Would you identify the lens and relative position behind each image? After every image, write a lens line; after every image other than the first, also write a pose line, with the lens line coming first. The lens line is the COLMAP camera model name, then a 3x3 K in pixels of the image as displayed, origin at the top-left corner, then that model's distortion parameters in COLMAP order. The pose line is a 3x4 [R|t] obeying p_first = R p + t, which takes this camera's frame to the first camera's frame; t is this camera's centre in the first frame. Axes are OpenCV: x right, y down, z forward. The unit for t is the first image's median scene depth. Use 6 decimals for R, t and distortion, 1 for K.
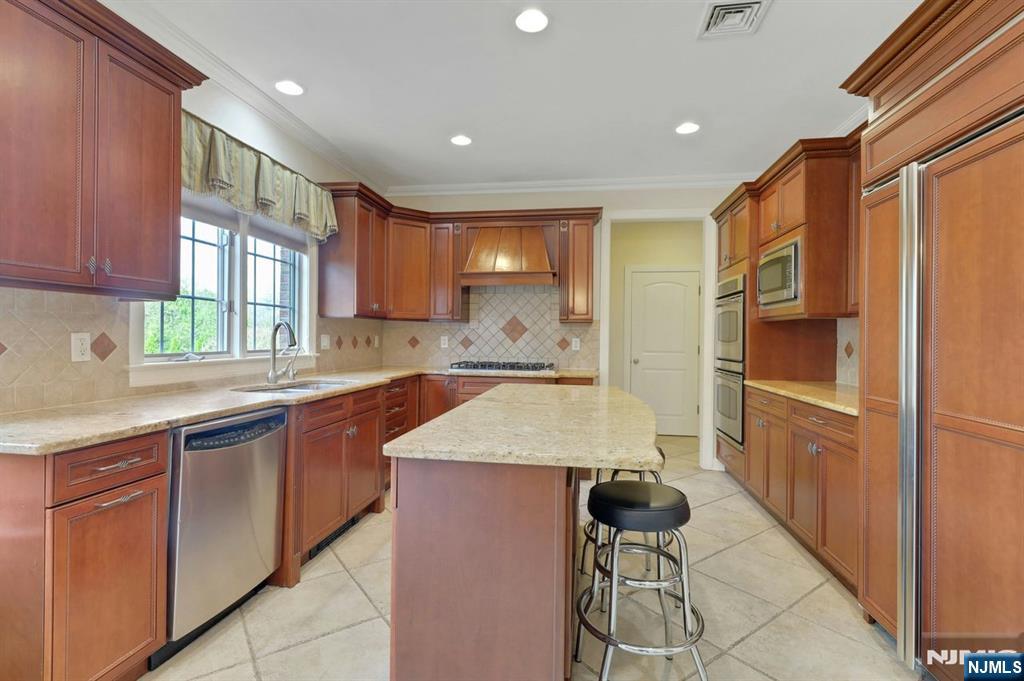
lens RADIAL K [[459.8, 0, 518.1], [0, 459.8, 337.3], [0, 0, 1]] dist [0.001720, 0.000507]
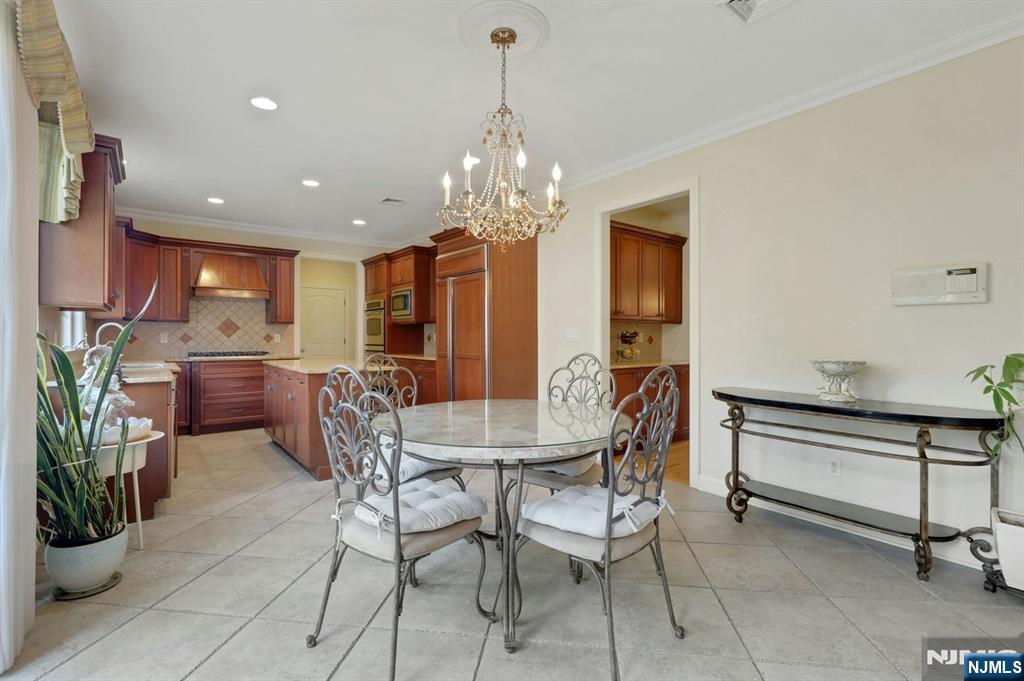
lens RADIAL K [[459.8, 0, 515.4], [0, 459.8, 336.9], [0, 0, 1]] dist [0.001720, 0.000507]
pose [[0.666368, -0.011705, 0.745531, -0.500619], [0.009419, 0.999929, 0.007279, 0.007960], [-0.745563, 0.002171, 0.666431, -0.597870]]
